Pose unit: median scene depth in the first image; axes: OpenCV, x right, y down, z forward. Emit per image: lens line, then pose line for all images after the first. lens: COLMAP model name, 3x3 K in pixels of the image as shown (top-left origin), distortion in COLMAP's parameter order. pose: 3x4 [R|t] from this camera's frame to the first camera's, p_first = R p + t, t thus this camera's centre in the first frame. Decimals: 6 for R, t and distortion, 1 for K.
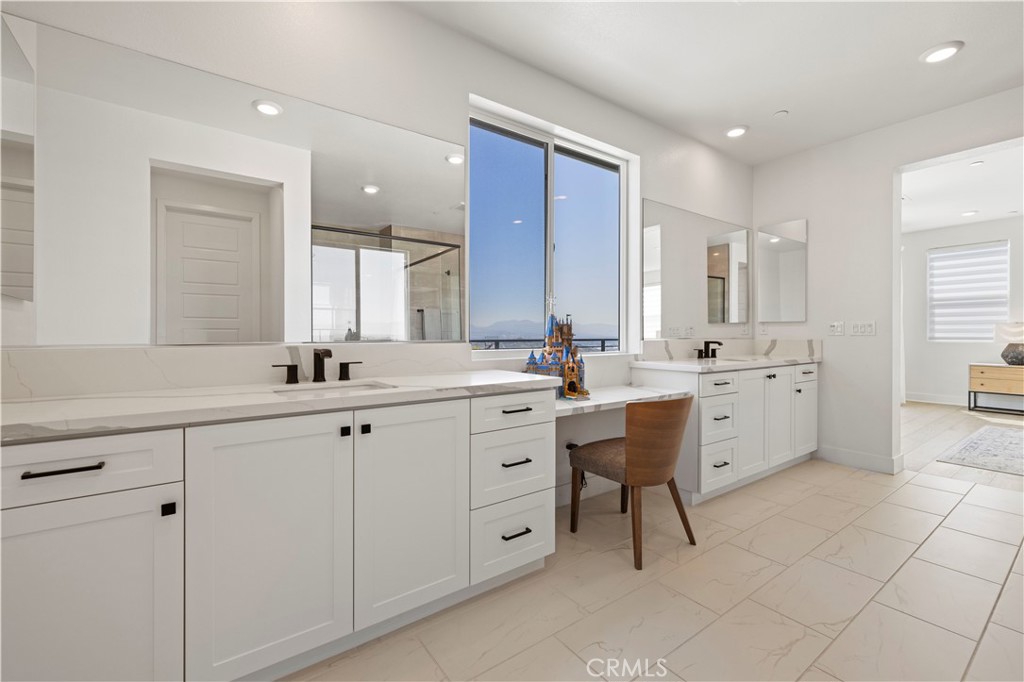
lens RADIAL K [[435.0, 0, 508.4], [0, 435.0, 334.8], [0, 0, 1]] dist [0.002099, 0.000064]
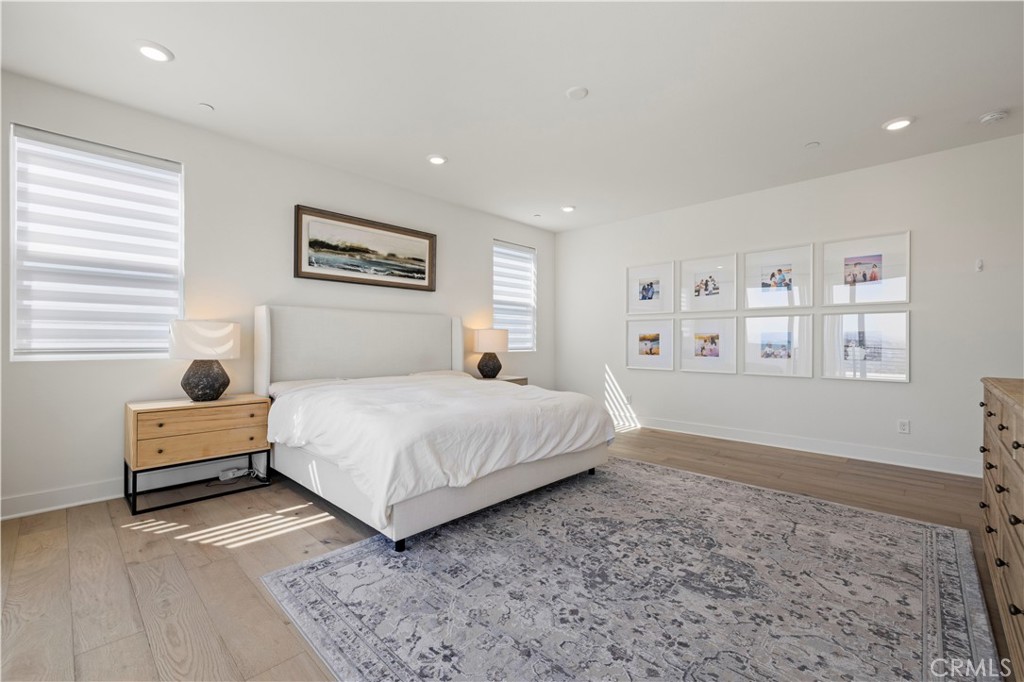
lens RADIAL K [[435.0, 0, 505.3], [0, 435.0, 342.1], [0, 0, 1]] dist [0.002099, 0.000064]
pose [[-0.172883, -0.002089, 0.984940, 0.529968], [-0.002984, 0.999994, 0.001597, -0.003362], [-0.984938, -0.002663, -0.172888, 0.670221]]
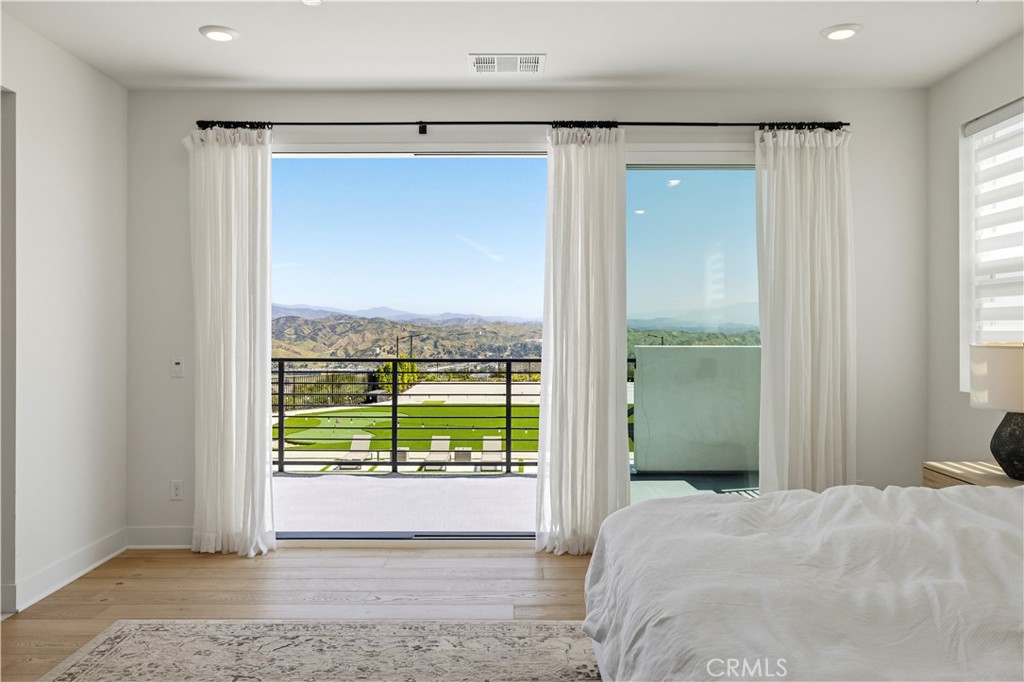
lens RADIAL K [[780.2, 0, 508.2], [0, 780.2, 323.2], [0, 0, 1]] dist [-0.000035, 0.002904]
pose [[0.806570, -0.000919, -0.591137, 1.092805], [-0.004232, 0.999964, -0.007329, -0.033810], [0.591123, 0.008414, 0.806538, 0.301564]]
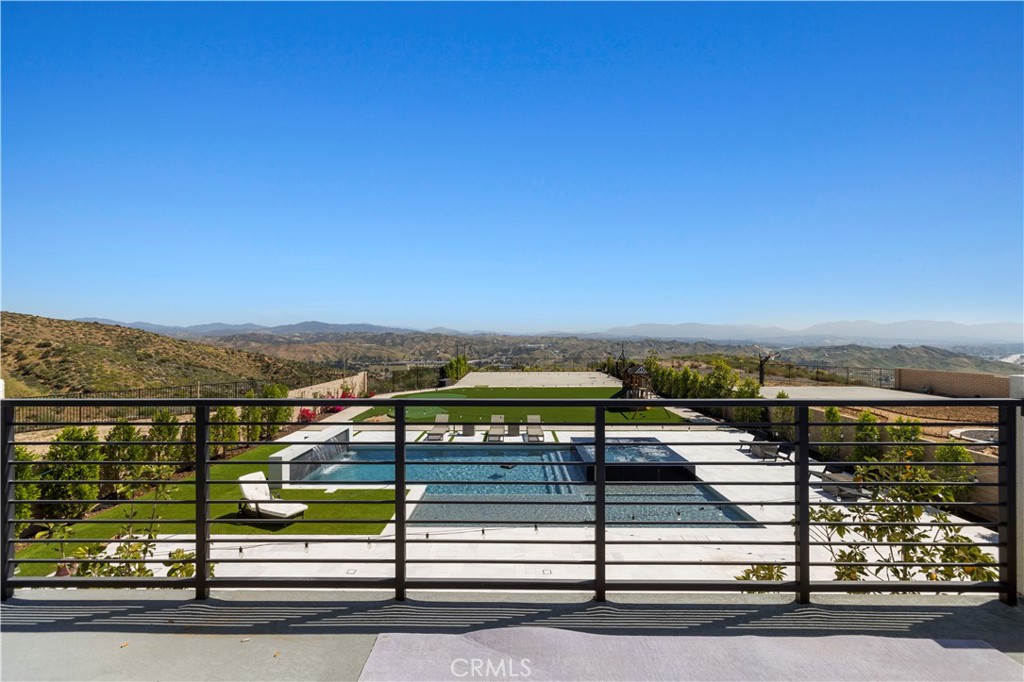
lens RADIAL K [[435.0, 0, 506.7], [0, 435.0, 340.9], [0, 0, 1]] dist [0.002099, 0.000064]
pose [[0.802290, 0.002410, -0.596929, -1.974209], [0.000185, 0.999991, 0.004286, -0.080724], [0.596934, -0.003549, 0.802282, 2.548985]]
